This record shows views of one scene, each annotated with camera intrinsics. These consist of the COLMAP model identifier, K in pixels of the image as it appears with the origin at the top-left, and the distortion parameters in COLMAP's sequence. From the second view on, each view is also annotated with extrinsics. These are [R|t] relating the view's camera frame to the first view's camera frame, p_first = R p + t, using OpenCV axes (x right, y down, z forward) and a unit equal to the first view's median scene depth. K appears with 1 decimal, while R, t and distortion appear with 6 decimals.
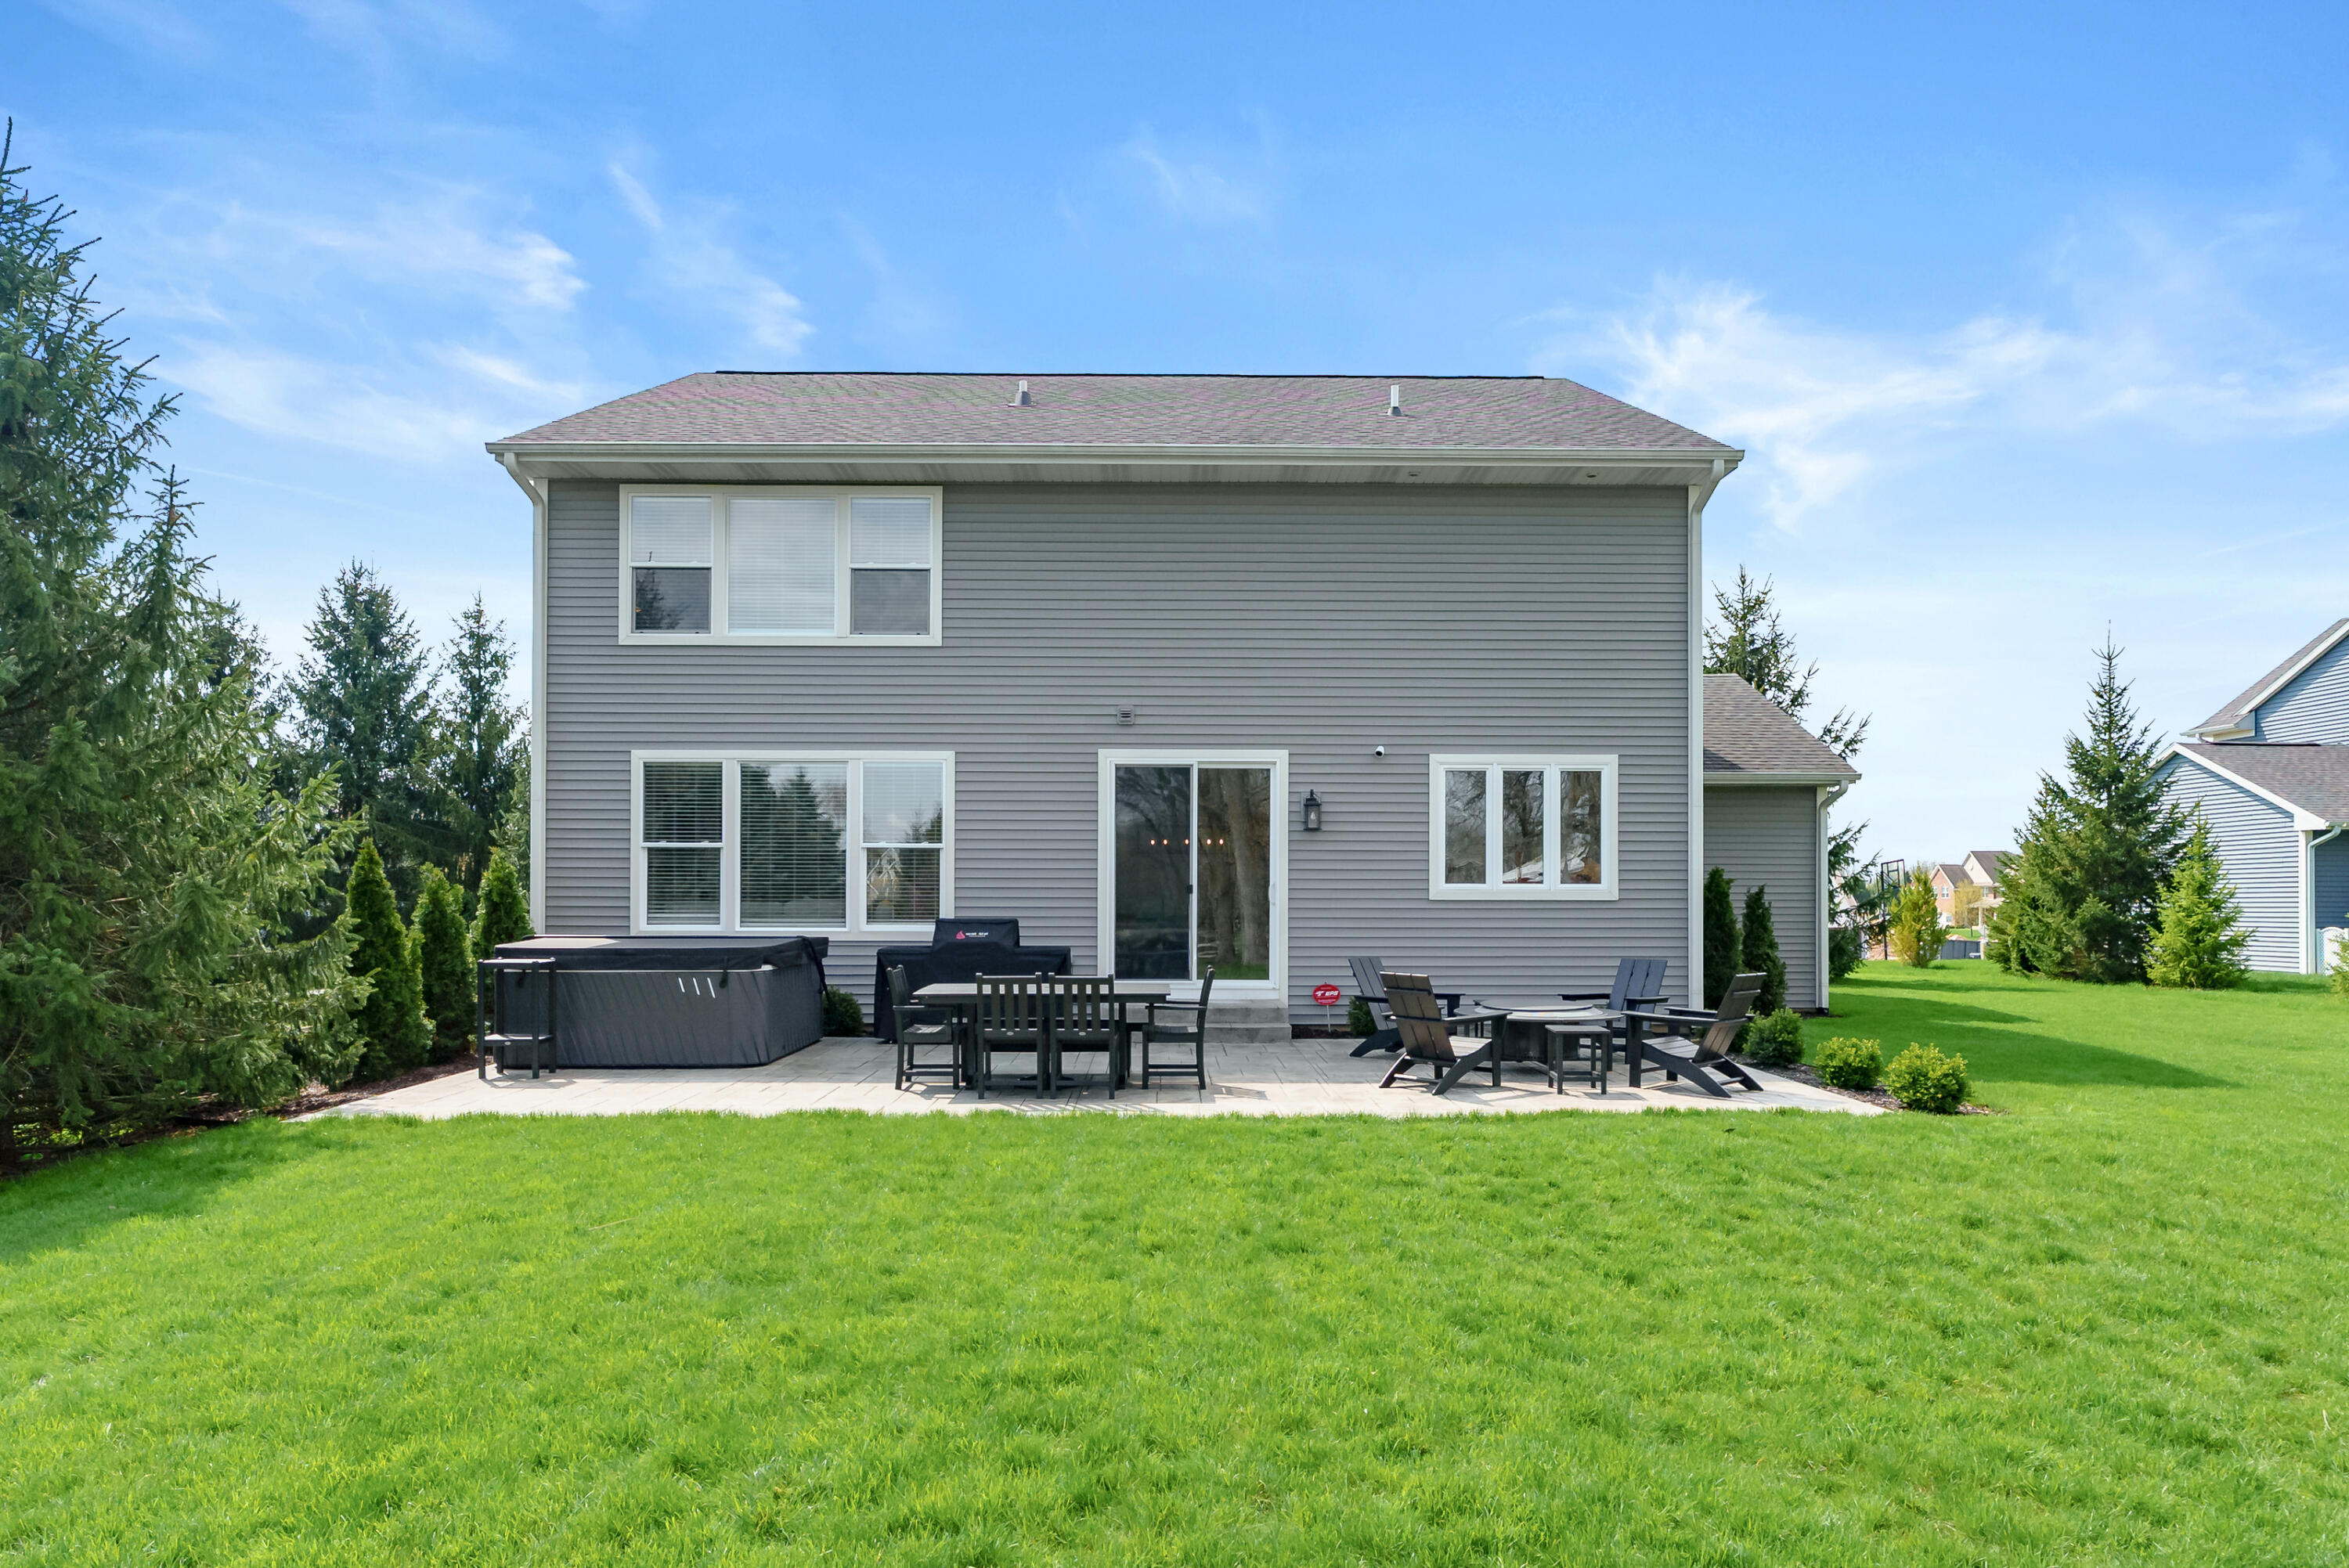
lens RADIAL K [[1373.1, 0, 1178.5], [0, 1373.1, 889.1], [0, 0, 1]] dist [0.001773, -0.000871]
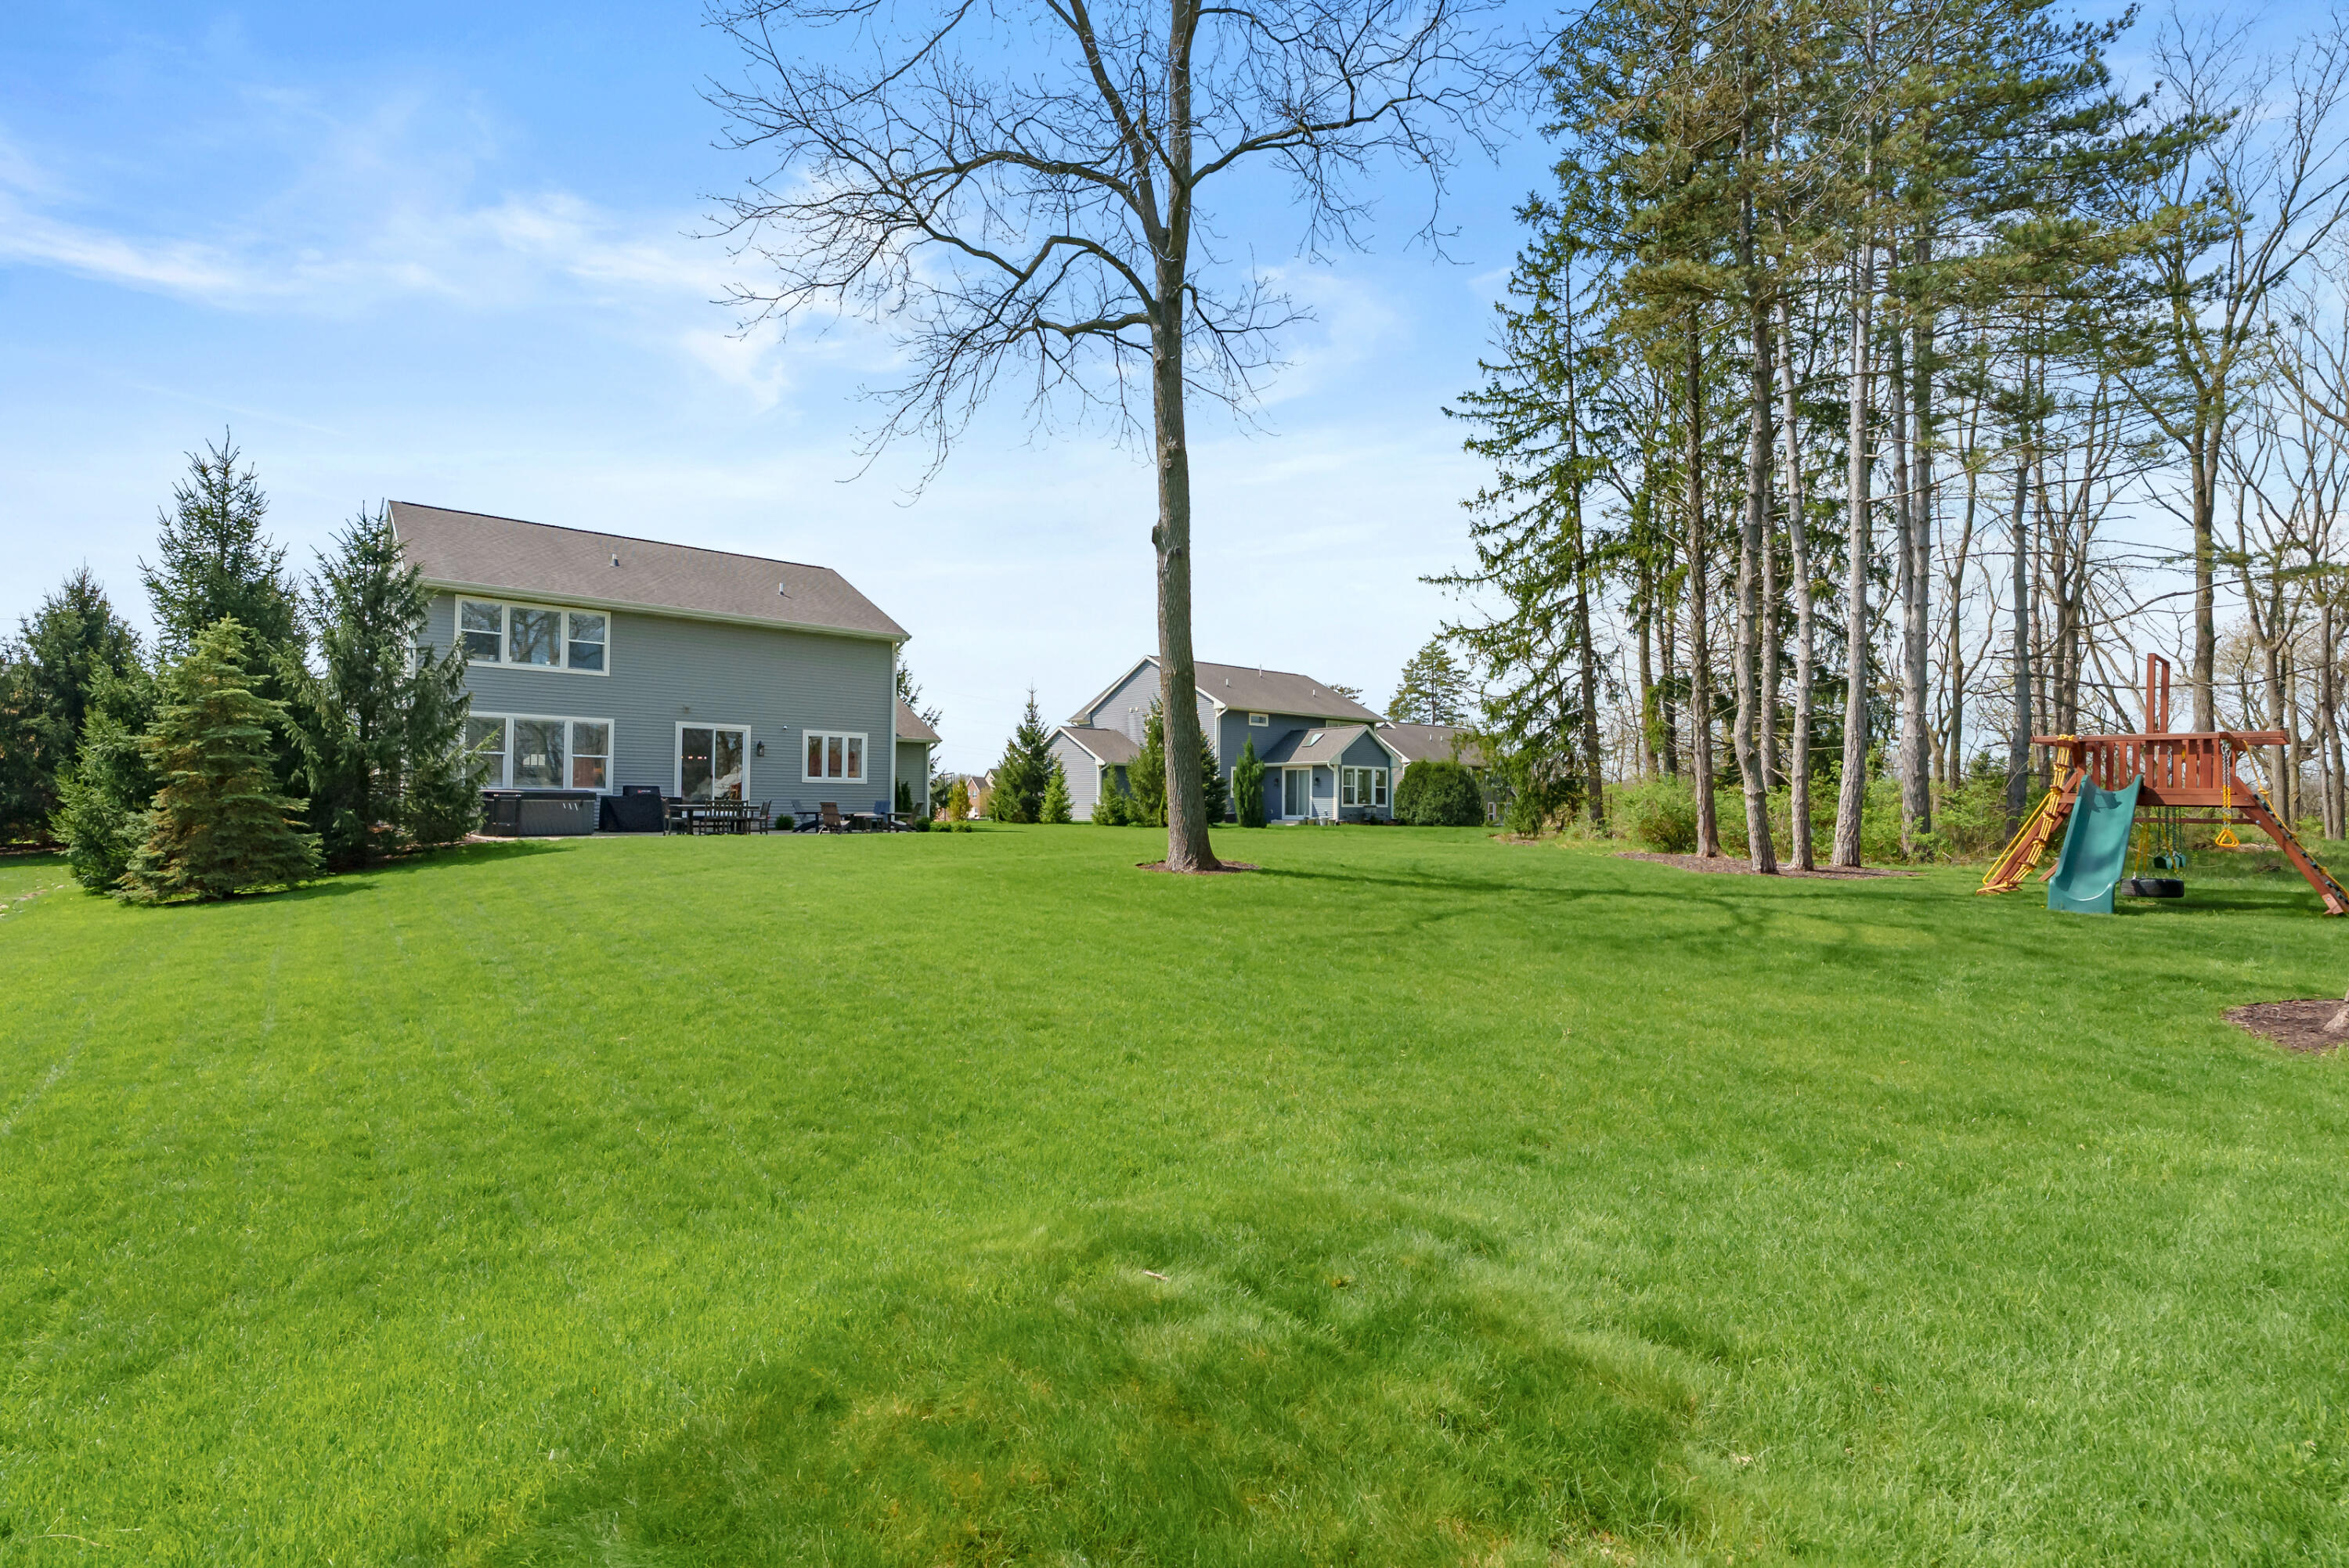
lens RADIAL K [[1068.0, 0, 1197.2], [0, 1068.0, 786.7], [0, 0, 1]] dist [-0.000460, -0.000037]
pose [[0.756142, 0.016208, 0.654207, -0.610654], [-0.012750, 0.999868, -0.010036, 0.026789], [-0.654283, -0.000753, 0.756249, -1.123966]]
